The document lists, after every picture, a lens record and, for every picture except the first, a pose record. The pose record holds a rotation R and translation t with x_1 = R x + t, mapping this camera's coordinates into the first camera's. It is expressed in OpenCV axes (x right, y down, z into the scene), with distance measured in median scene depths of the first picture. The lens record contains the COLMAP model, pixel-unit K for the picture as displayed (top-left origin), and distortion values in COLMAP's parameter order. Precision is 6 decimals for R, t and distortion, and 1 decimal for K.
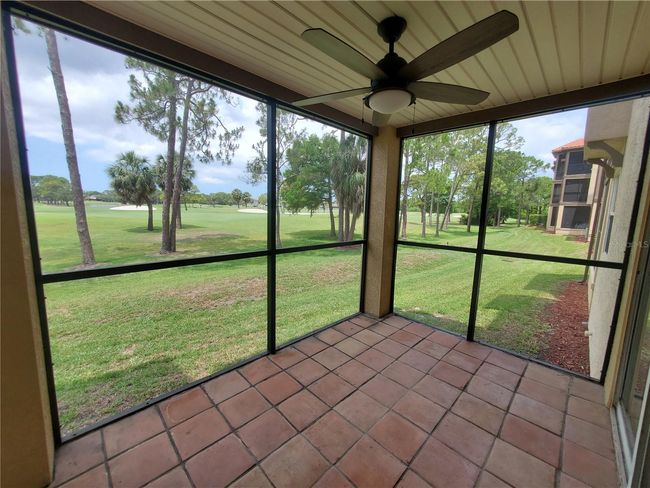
lens RADIAL K [[259.0, 0, 330.2], [0, 259.0, 243.2], [0, 0, 1]] dist [0.001535, -0.000093]
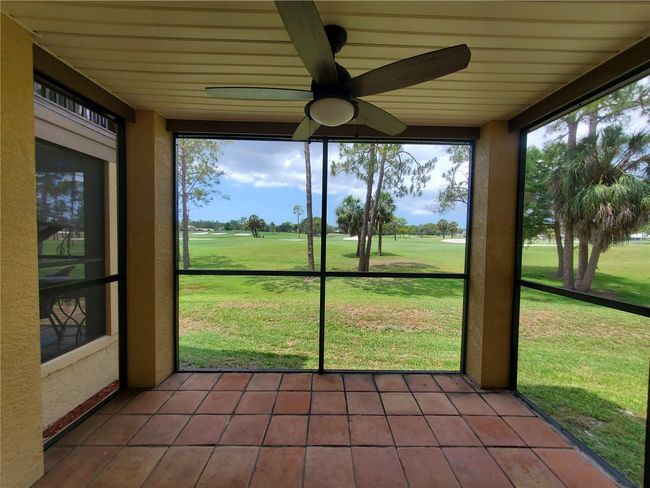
lens RADIAL K [[259.0, 0, 330.2], [0, 259.0, 243.2], [0, 0, 1]] dist [0.001535, -0.000093]
pose [[0.711855, 0.008704, -0.702272, 0.107900], [-0.090396, 0.992742, -0.079325, -0.001857], [0.696485, 0.119950, 0.707475, 0.049512]]
